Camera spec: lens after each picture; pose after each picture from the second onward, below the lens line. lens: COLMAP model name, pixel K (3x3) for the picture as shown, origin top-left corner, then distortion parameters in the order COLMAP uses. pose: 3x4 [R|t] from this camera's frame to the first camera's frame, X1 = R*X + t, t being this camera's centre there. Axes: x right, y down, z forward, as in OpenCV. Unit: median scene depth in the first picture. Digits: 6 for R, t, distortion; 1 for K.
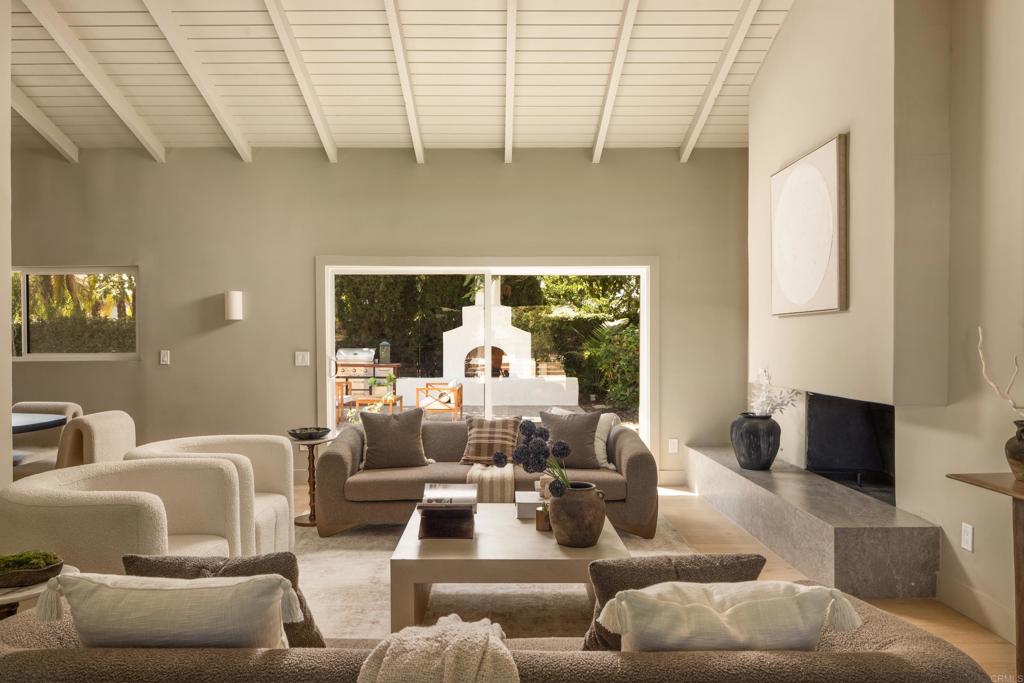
lens RADIAL K [[712.8, 0, 511.9], [0, 712.8, 365.6], [0, 0, 1]] dist [0.001620, 0.000149]
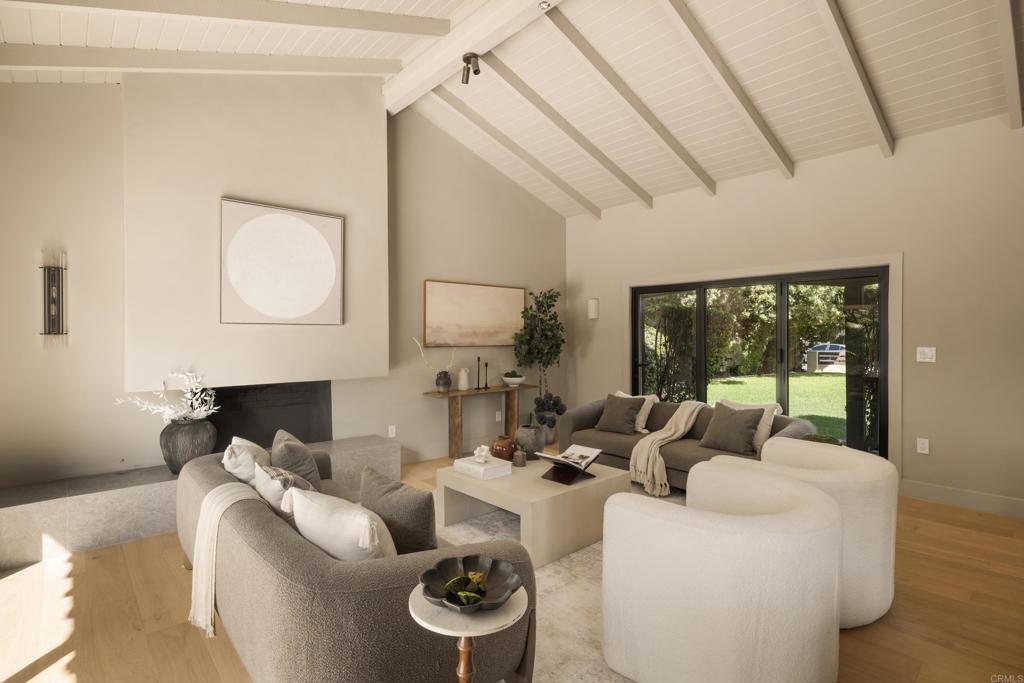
lens RADIAL K [[497.8, 0, 512.0], [0, 497.8, 341.5], [0, 0, 1]] dist [0.000634, 0.000098]
pose [[-0.647898, -0.016288, 0.761553, -0.646581], [0.020824, 0.999019, 0.039083, -0.075497], [-0.761442, 0.041180, -0.646923, 1.431330]]
